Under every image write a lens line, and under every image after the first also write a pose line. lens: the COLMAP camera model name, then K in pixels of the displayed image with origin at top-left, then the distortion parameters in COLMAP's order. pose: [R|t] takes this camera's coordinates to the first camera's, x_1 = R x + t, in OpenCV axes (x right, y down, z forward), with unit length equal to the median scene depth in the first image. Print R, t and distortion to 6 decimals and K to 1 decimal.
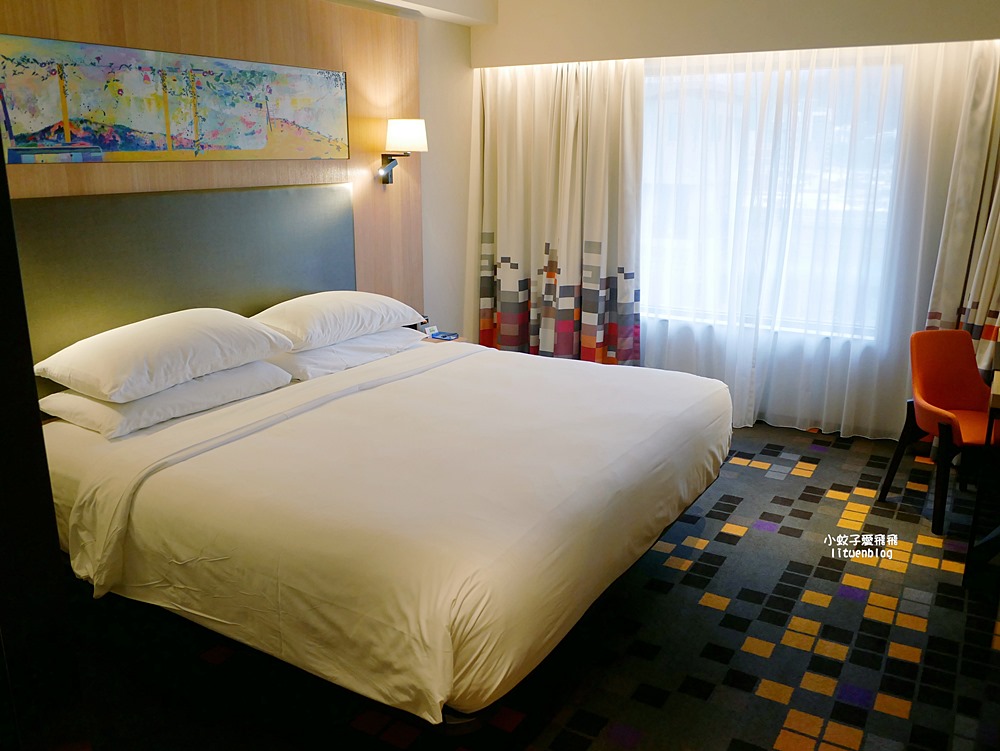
lens RADIAL K [[837.1, 0, 496.1], [0, 837.1, 366.7], [0, 0, 1]] dist [-0.048803, 0.025273]
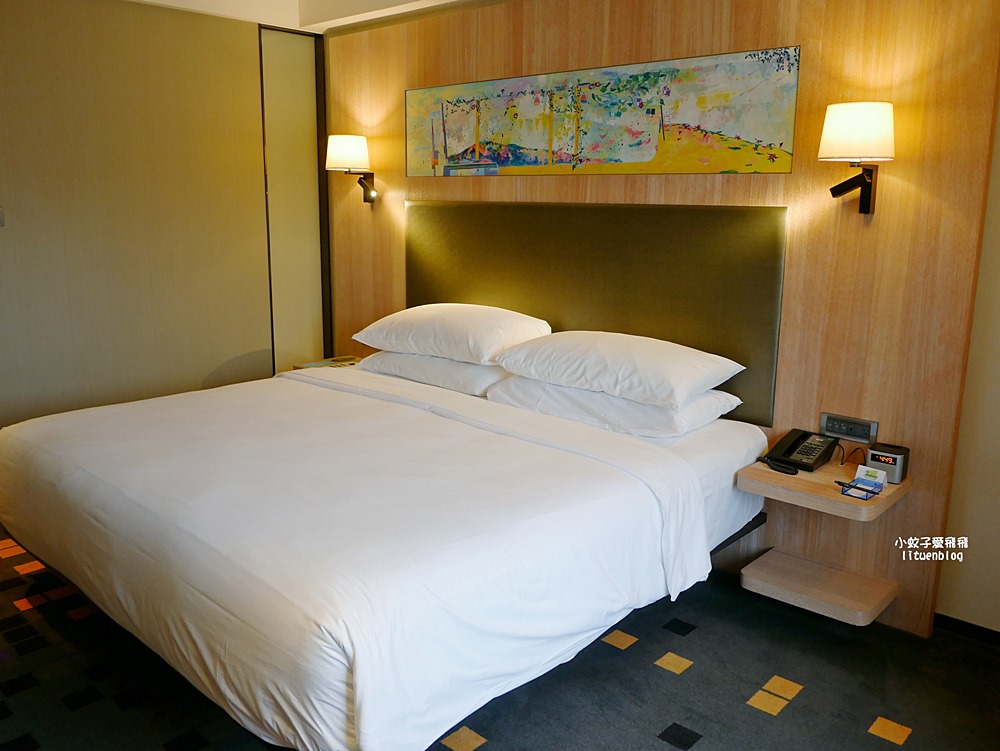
lens RADIAL K [[837.1, 0, 505.7], [0, 837.1, 371.4], [0, 0, 1]] dist [-0.048803, 0.025273]
pose [[-0.188683, 0.197823, -0.961907, 0.644654], [-0.253141, 0.936602, 0.242273, -0.236007], [0.948851, 0.289211, -0.126644, 1.061052]]
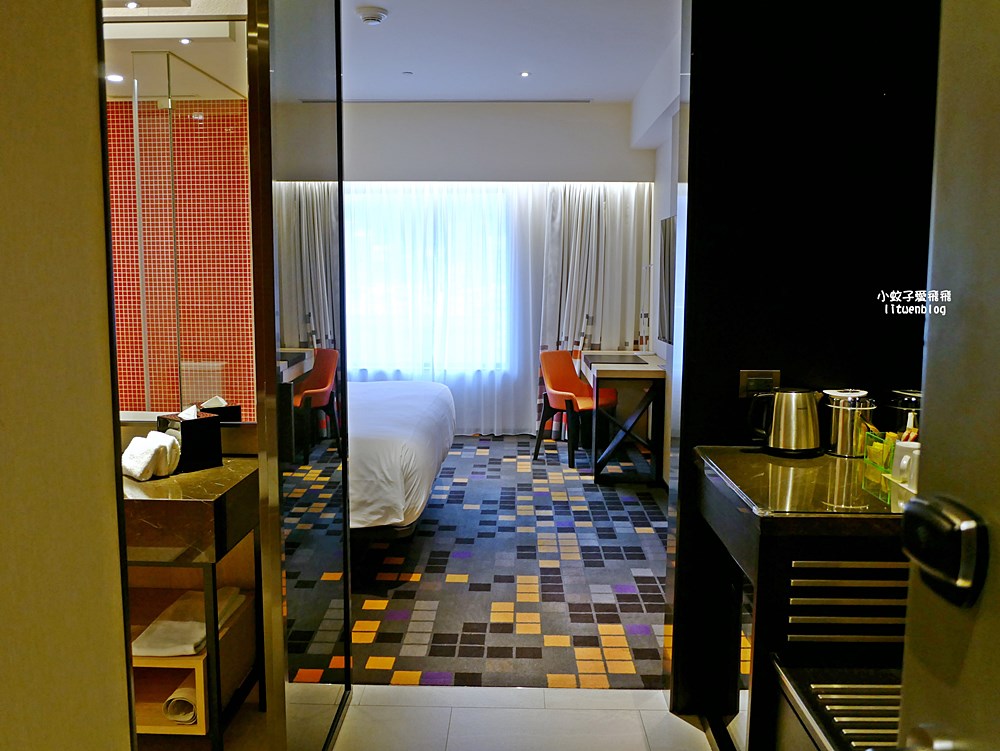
lens RADIAL K [[837.1, 0, 493.4], [0, 837.1, 355.9], [0, 0, 1]] dist [-0.048803, 0.025273]
pose [[0.870212, -0.044159, 0.490695, -0.398997], [0.116939, 0.986026, -0.118648, 0.154921], [-0.478599, 0.160630, 0.863216, -0.390795]]
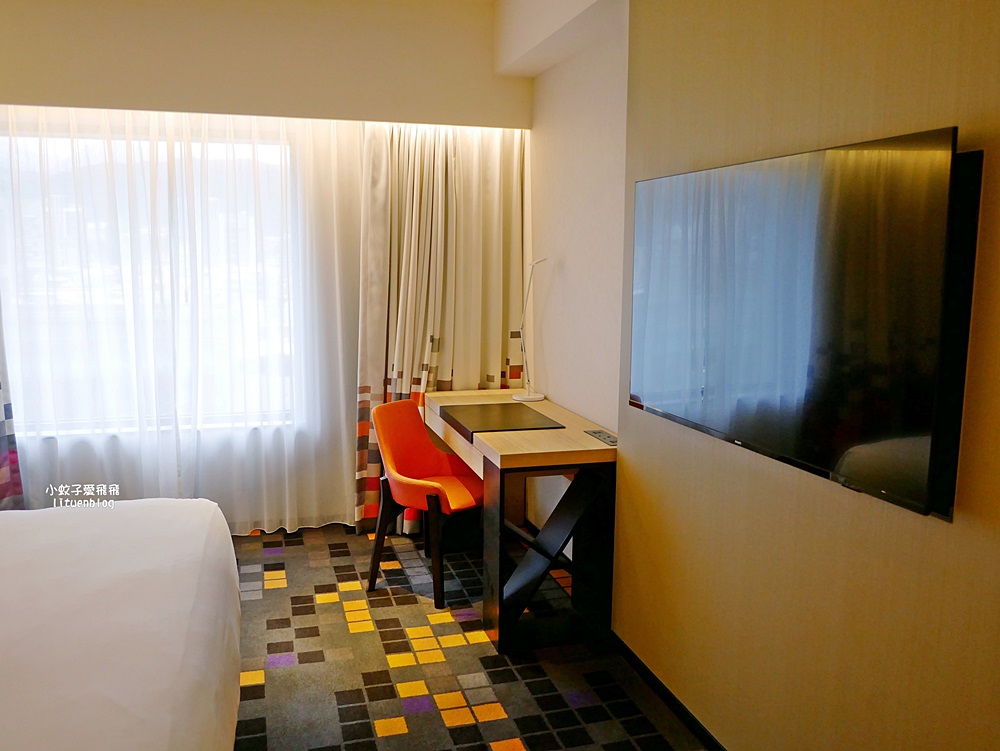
lens RADIAL K [[837.1, 0, 501.4], [0, 837.1, 367.0], [0, 0, 1]] dist [-0.048803, 0.025273]
pose [[0.673667, -0.093538, 0.733092, -0.106552], [0.173456, 0.984261, -0.033809, -0.030418], [-0.718391, 0.149935, 0.679289, 0.229340]]
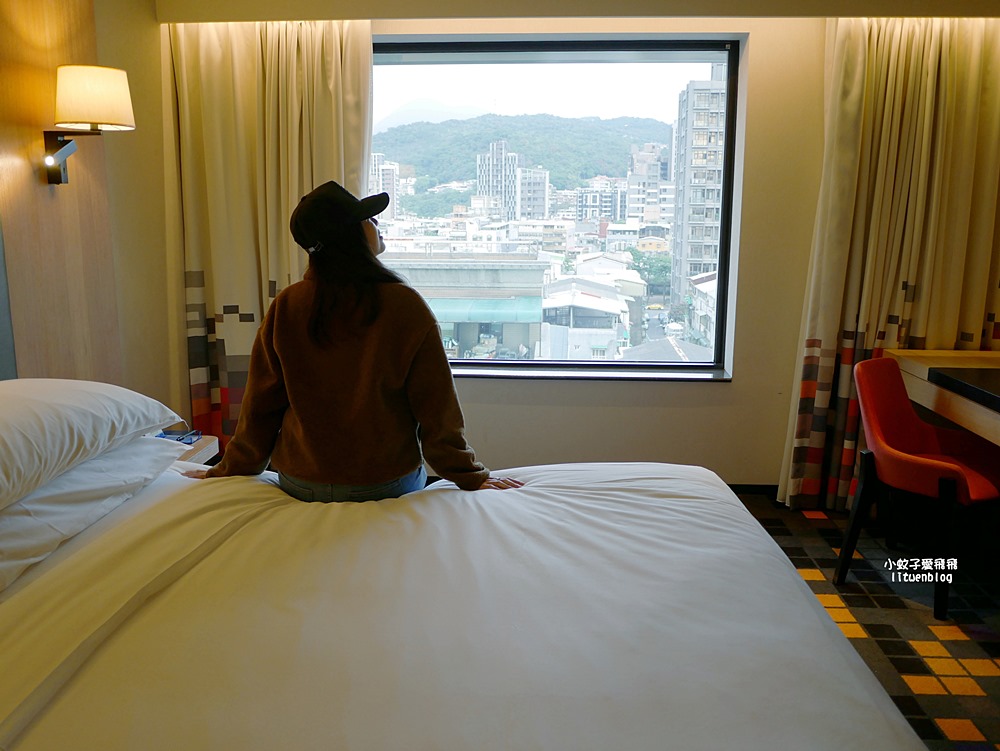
lens RADIAL K [[837.1, 0, 498.6], [0, 837.1, 373.3], [0, 0, 1]] dist [-0.048803, 0.025273]
pose [[0.882837, -0.089229, 0.461126, -0.168118], [0.112318, 0.993410, -0.022809, -0.055581], [-0.456053, 0.071929, 0.887041, 0.462772]]
